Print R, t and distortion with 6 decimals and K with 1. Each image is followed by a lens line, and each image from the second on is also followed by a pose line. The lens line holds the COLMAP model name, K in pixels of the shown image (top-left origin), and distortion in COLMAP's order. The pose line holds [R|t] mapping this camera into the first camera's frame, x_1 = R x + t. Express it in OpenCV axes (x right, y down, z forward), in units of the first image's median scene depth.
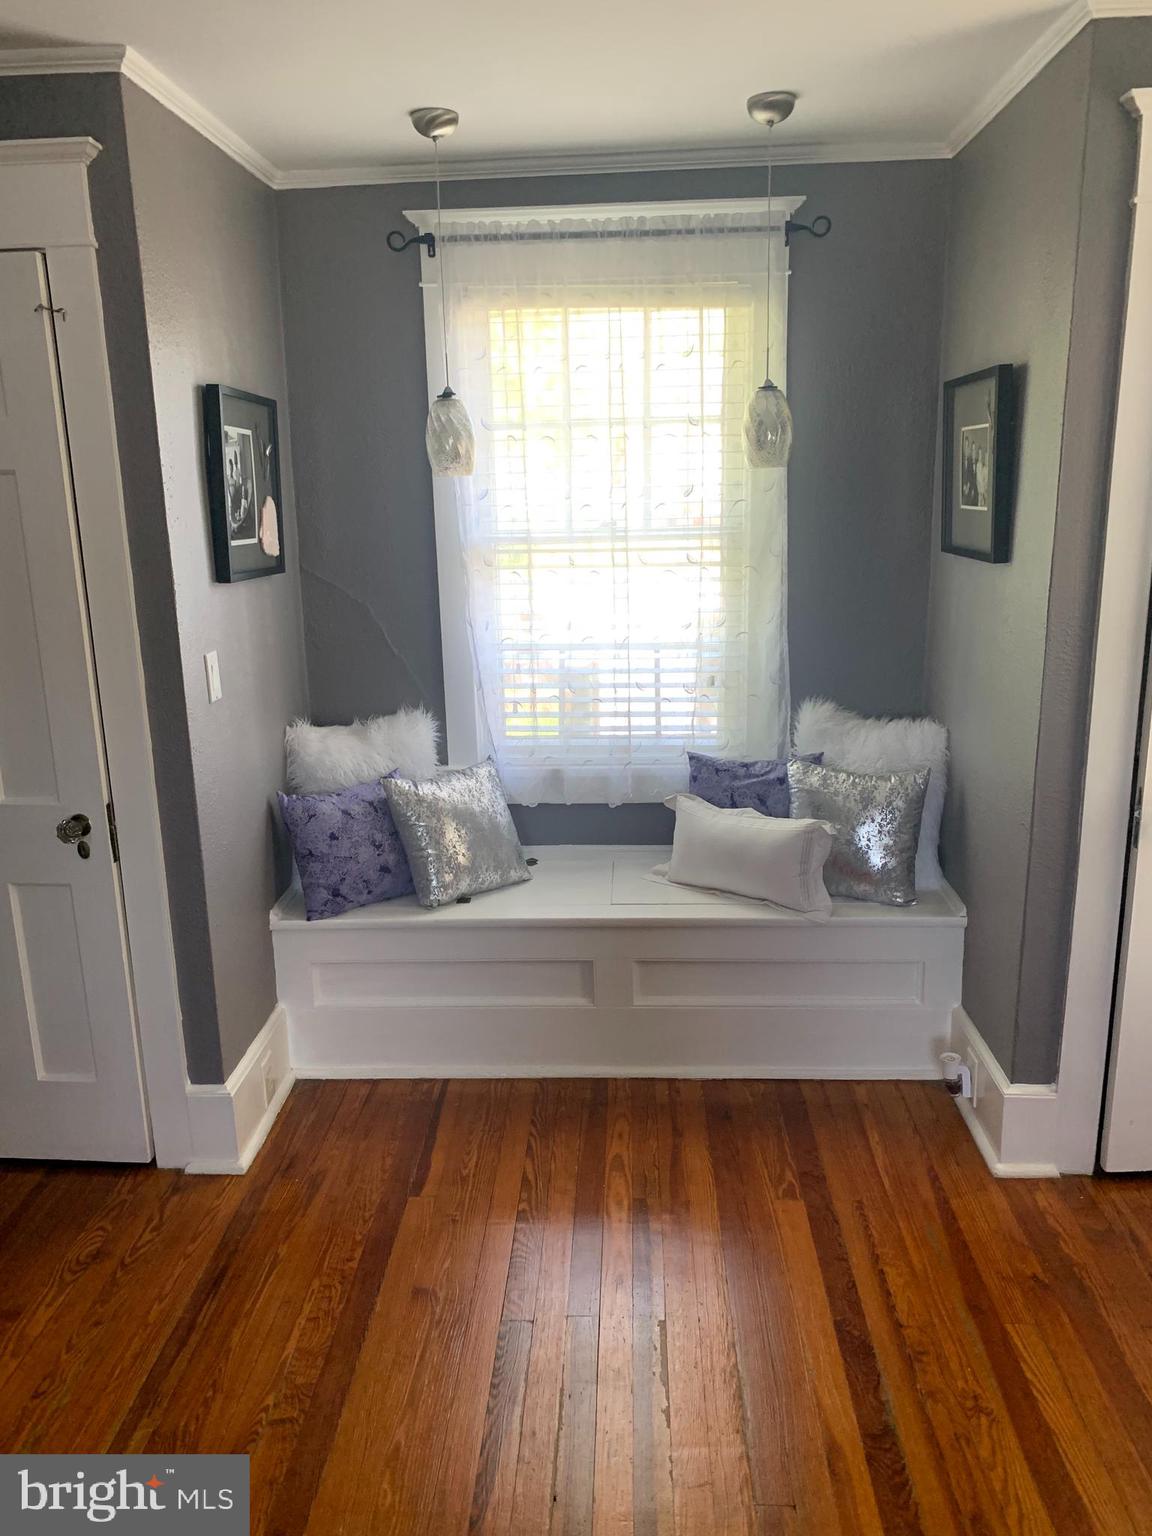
lens RADIAL K [[1178.5, 0, 568.4], [0, 1178.5, 771.7], [0, 0, 1]] dist [0.015894, -0.031041]
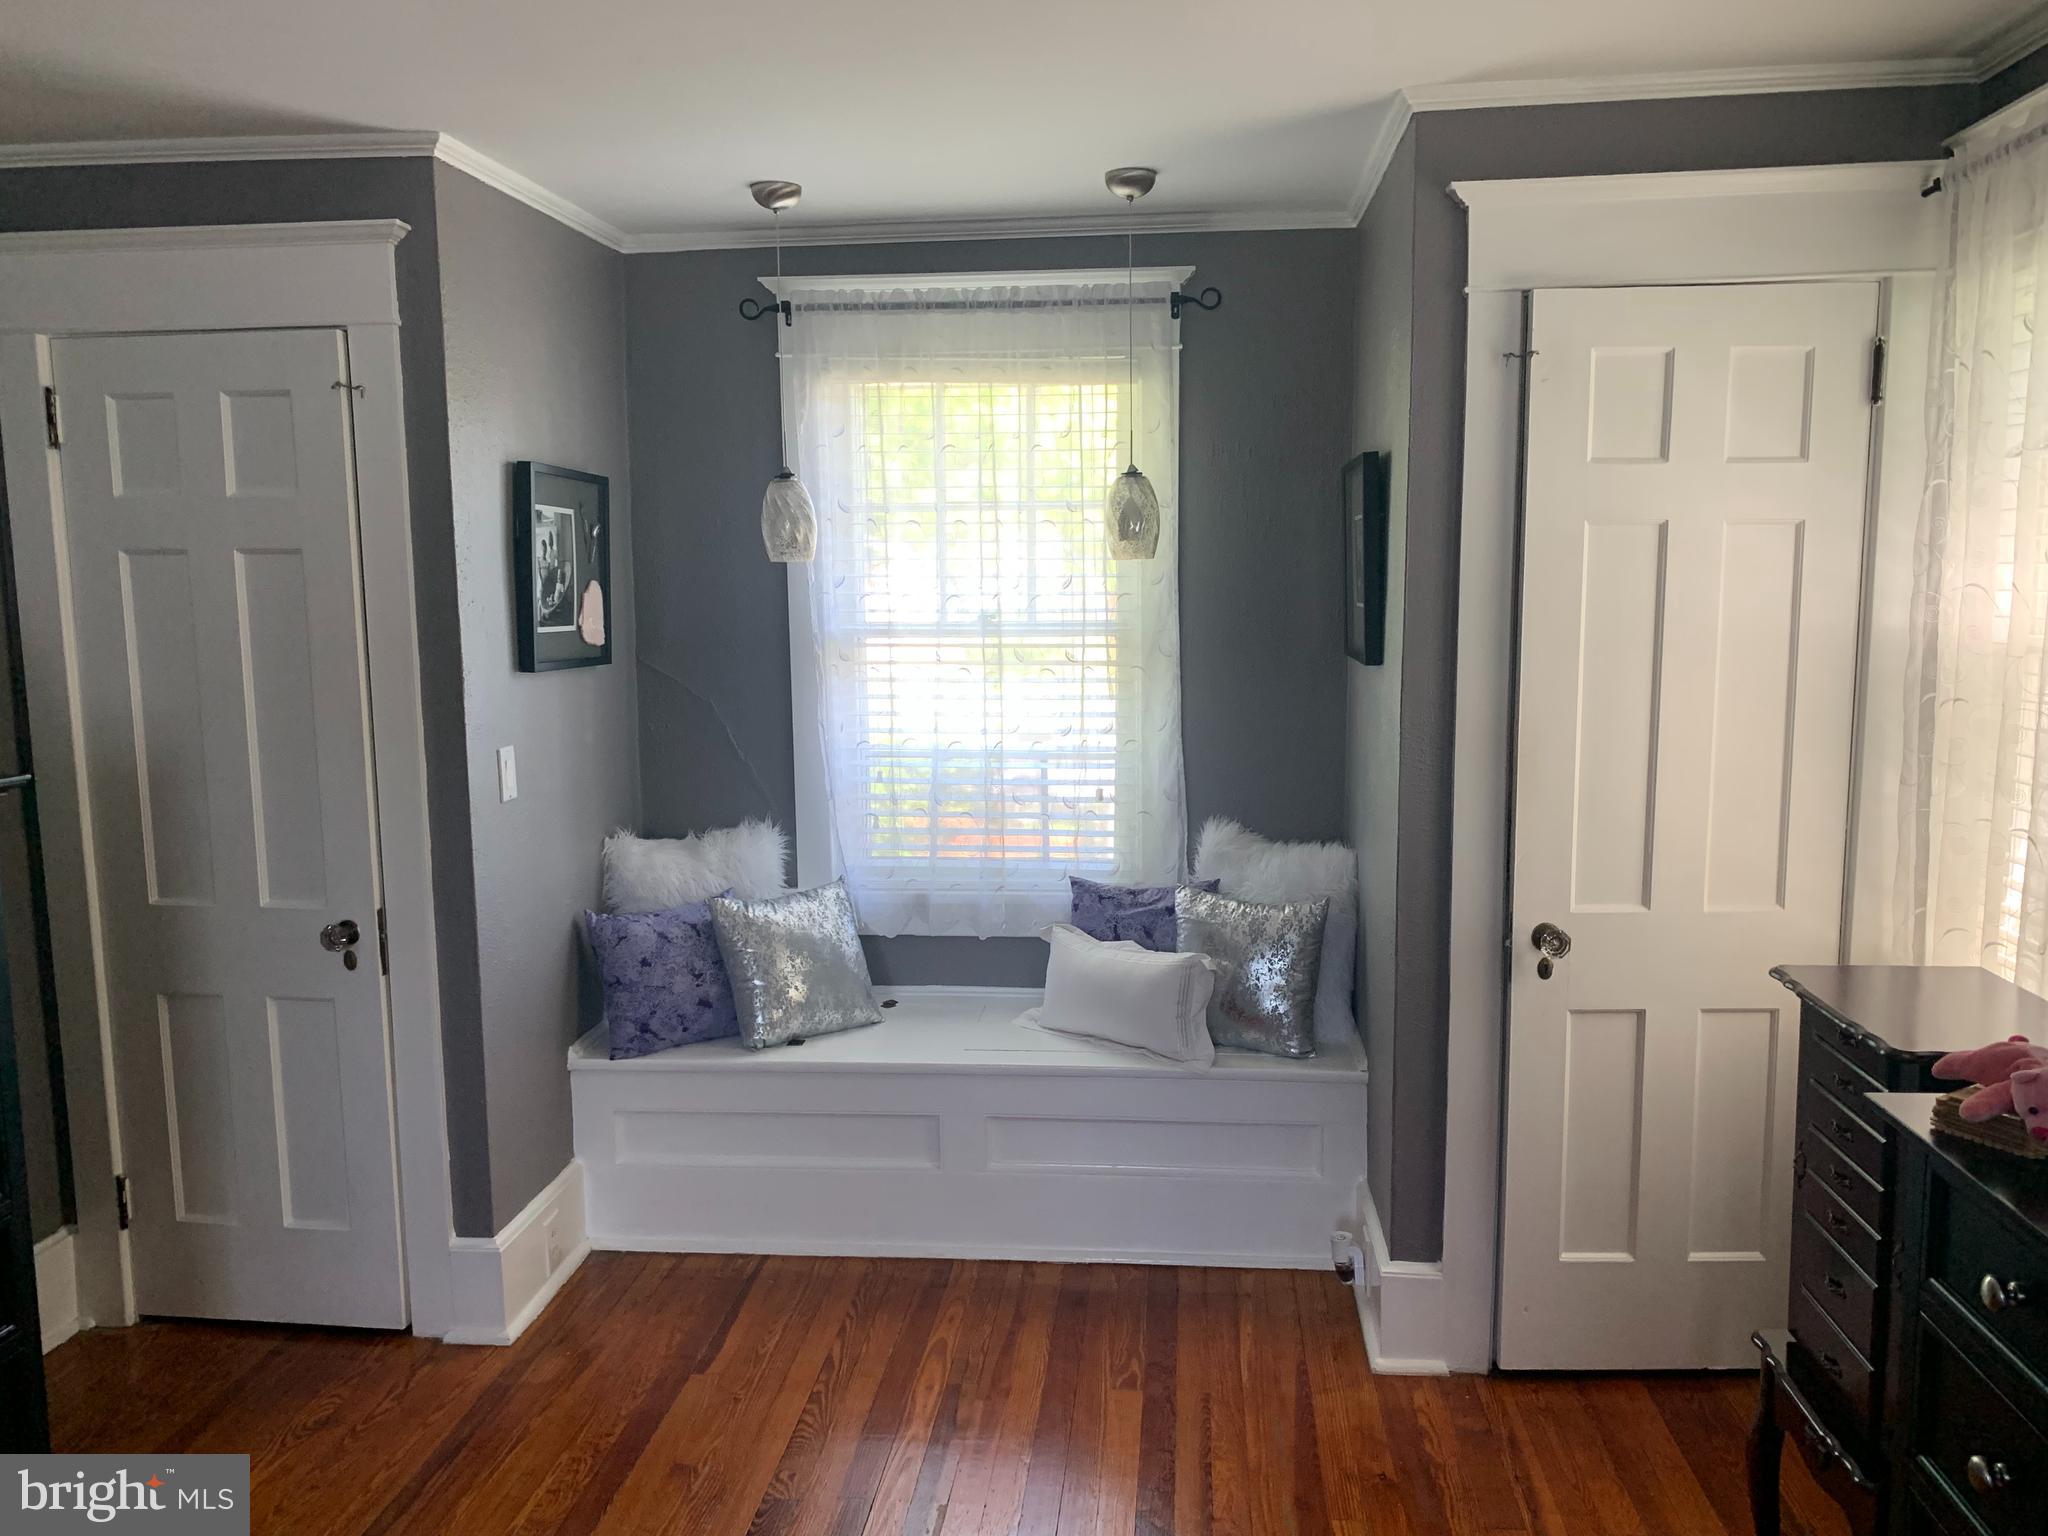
lens RADIAL K [[1571.3, 0, 1046.4], [0, 1571.3, 756.5], [0, 0, 1]] dist [0.015894, -0.031041]
pose [[0.999204, 0.018554, -0.035312, 0.140245], [-0.022645, 0.992607, -0.119239, 0.037285], [0.032838, 0.119944, 0.992237, -0.170325]]
